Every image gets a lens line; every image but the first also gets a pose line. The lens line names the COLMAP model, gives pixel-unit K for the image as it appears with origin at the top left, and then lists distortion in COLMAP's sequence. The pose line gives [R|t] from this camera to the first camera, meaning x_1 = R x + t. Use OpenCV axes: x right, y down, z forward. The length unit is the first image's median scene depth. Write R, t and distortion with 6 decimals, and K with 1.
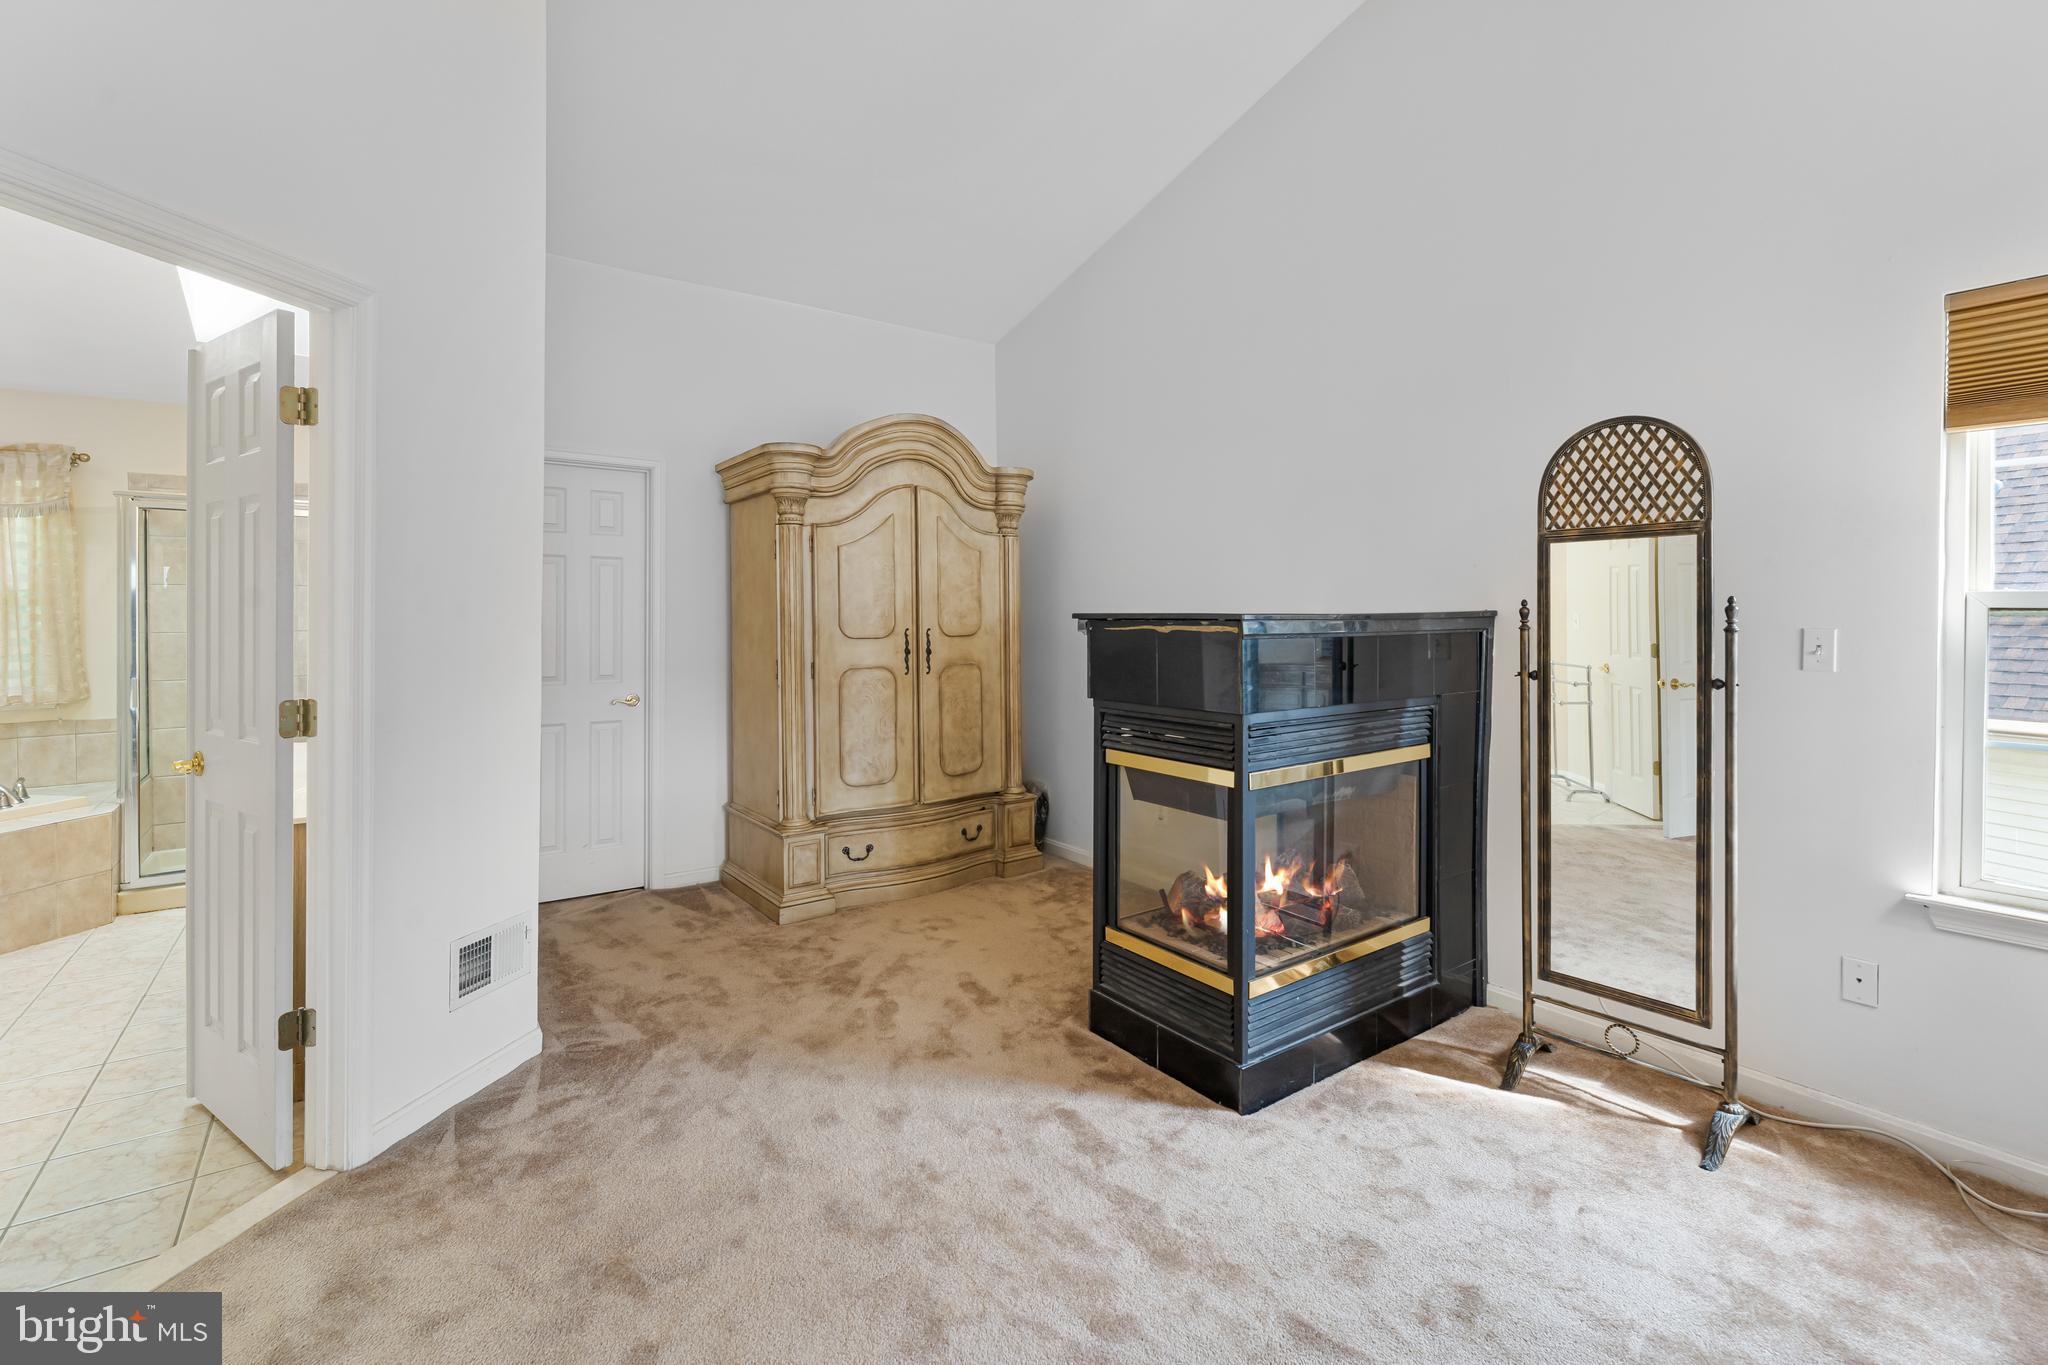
lens RADIAL K [[944.8, 0, 1024.0], [0, 944.8, 682.5], [0, 0, 1]] dist [-0.003271, 0.000718]
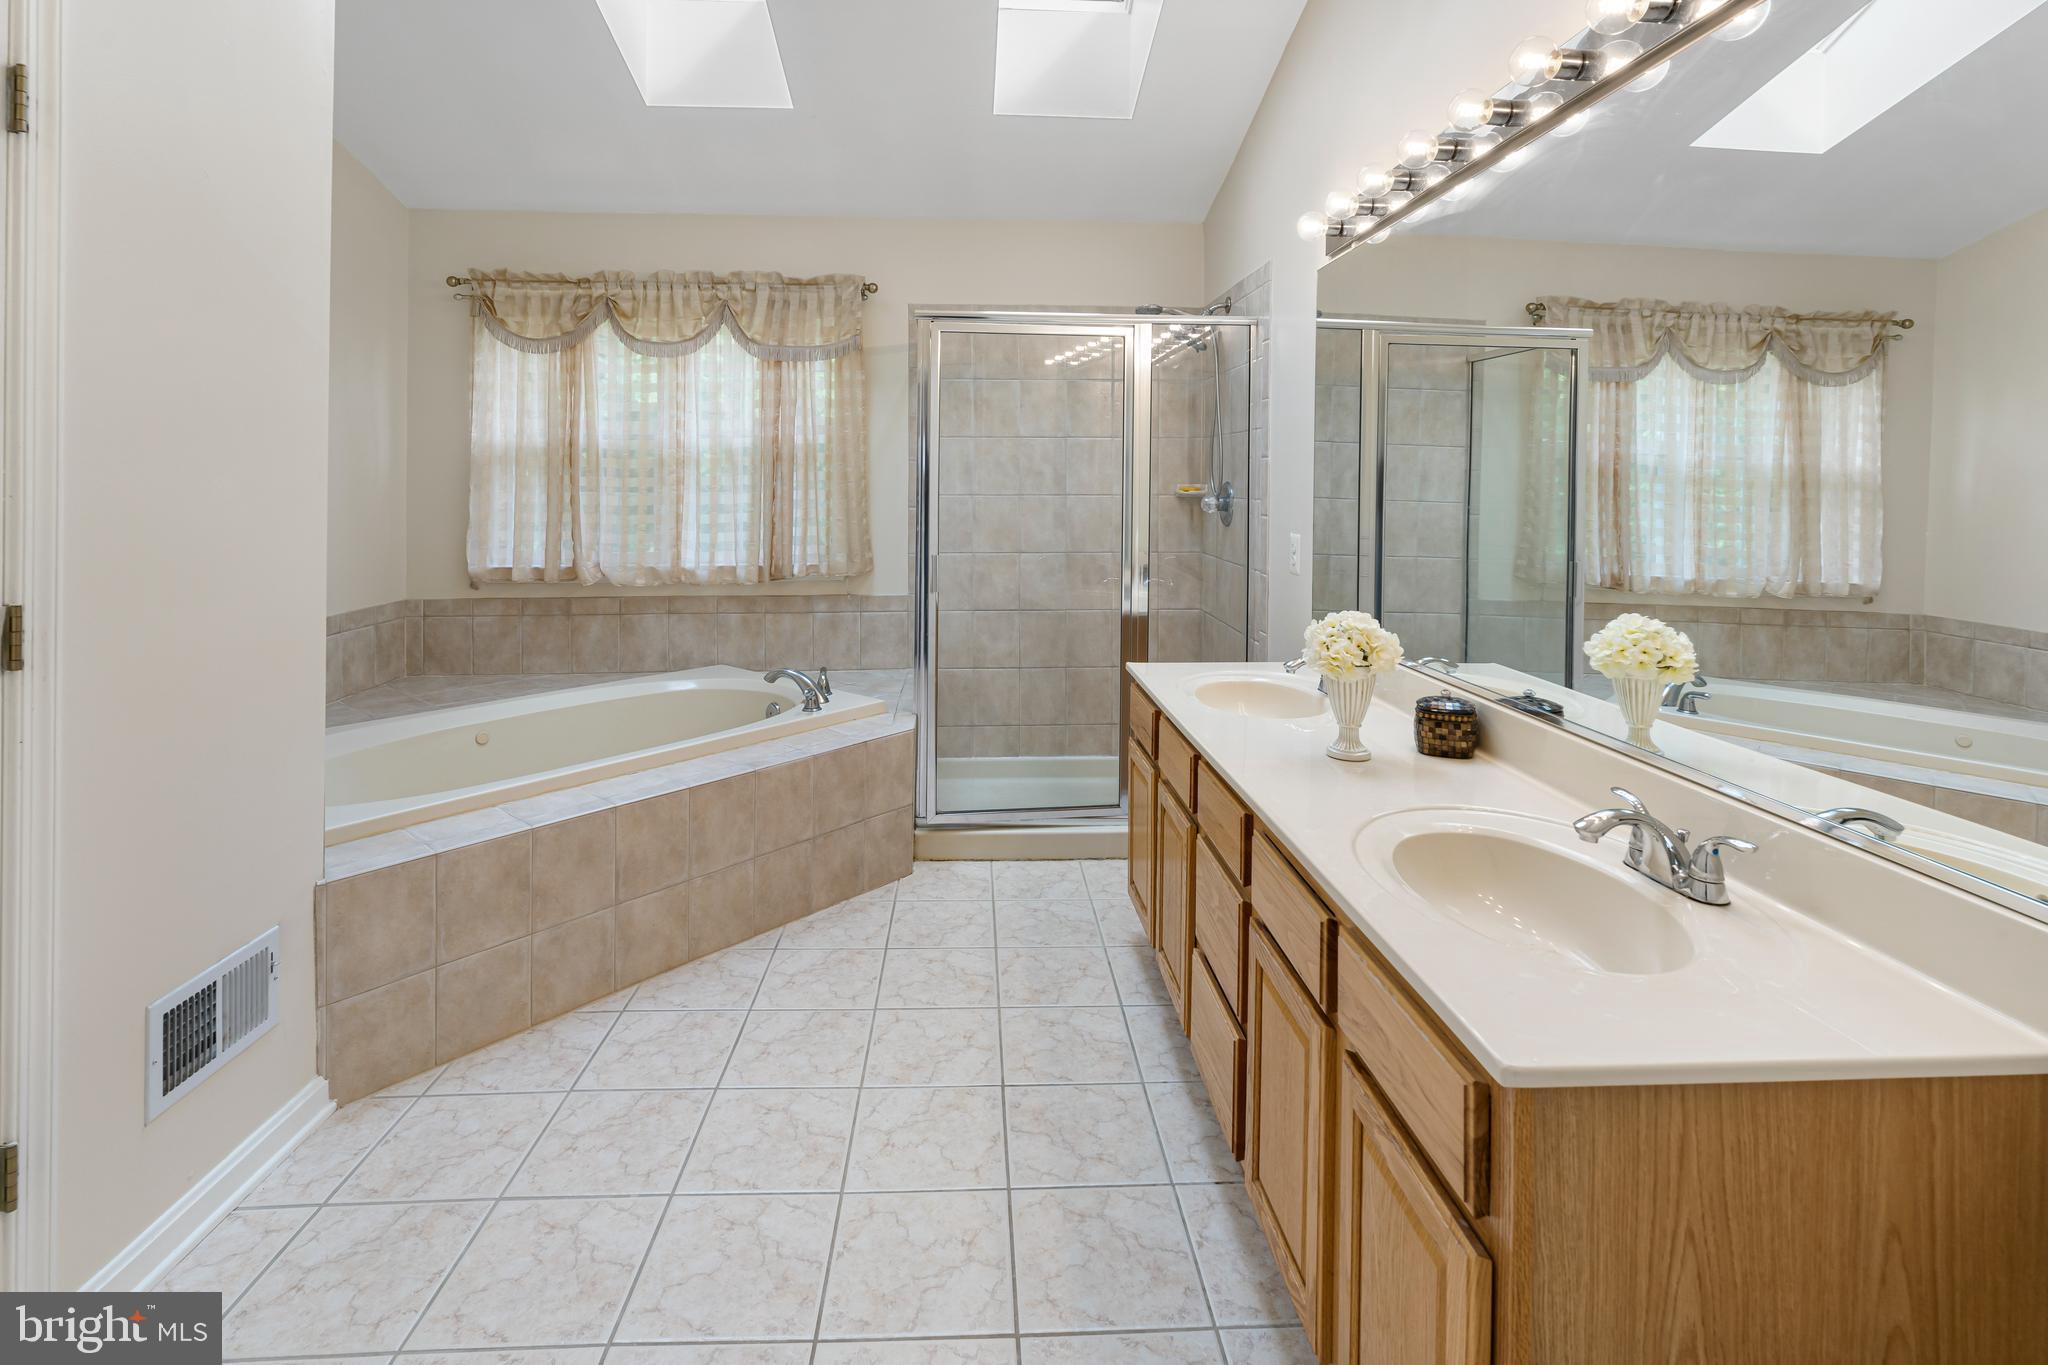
lens RADIAL K [[920.3, 0, 1019.1], [0, 920.3, 641.5], [0, 0, 1]] dist [-0.000257, 0.000121]
pose [[0.853714, 0.100849, -0.510883, -0.453546], [-0.052087, 0.992685, 0.108916, -0.018450], [0.518130, -0.066373, 0.852723, 0.356611]]
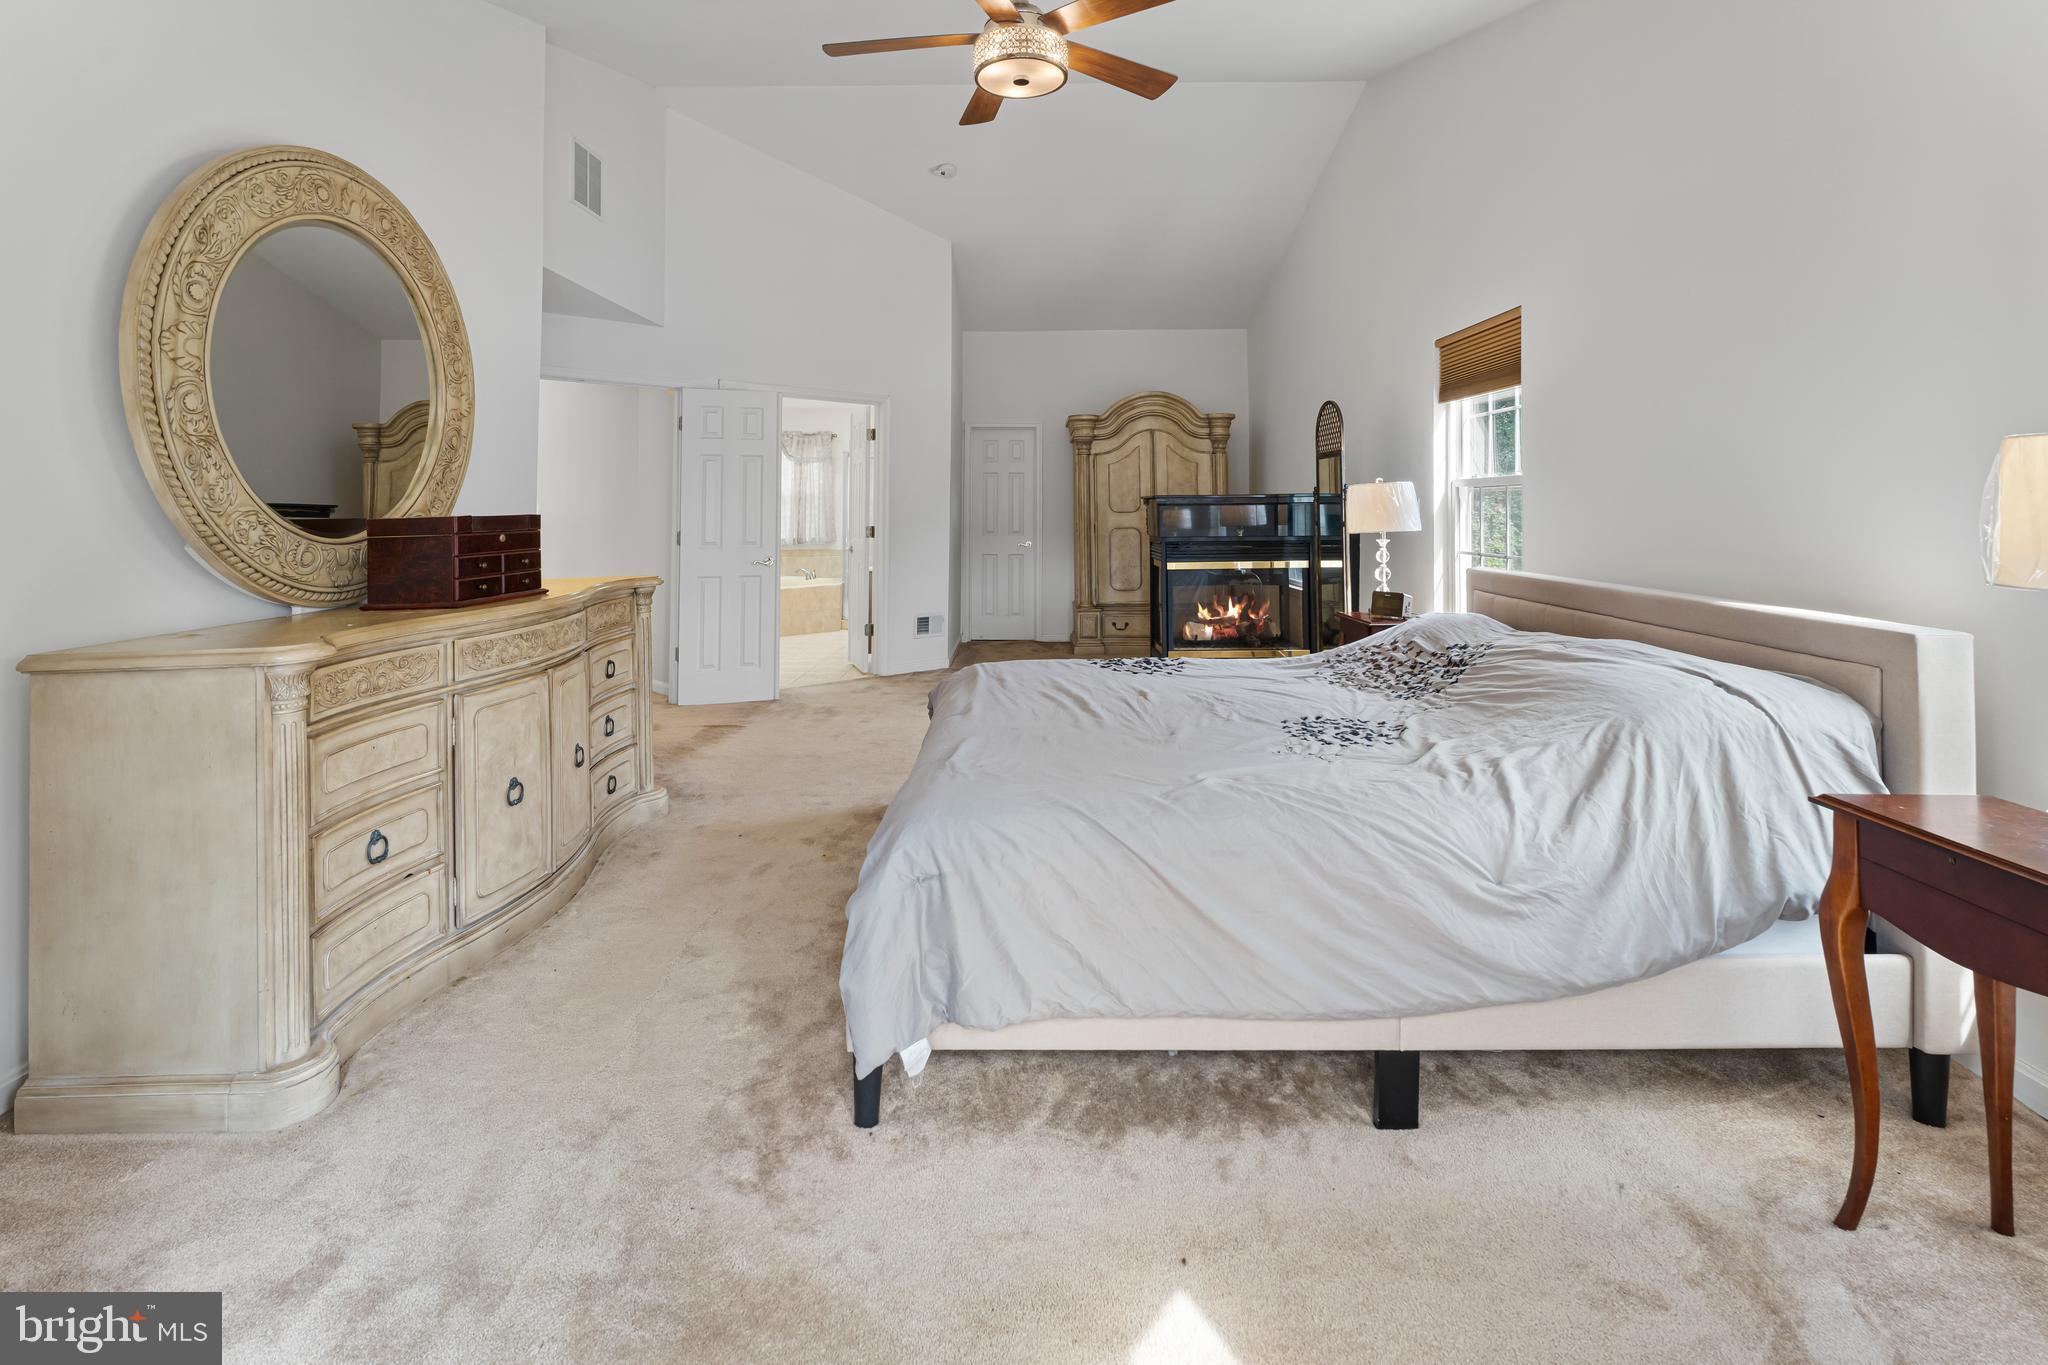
lens RADIAL K [[920.3, 0, 1019.1], [0, 920.3, 641.5], [0, 0, 1]] dist [-0.000257, 0.000121]
pose [[0.821241, 0.075124, -0.565615, 0.711106], [-0.034935, 0.996055, 0.081570, 0.067334], [0.569512, -0.047229, 0.820625, -0.642066]]
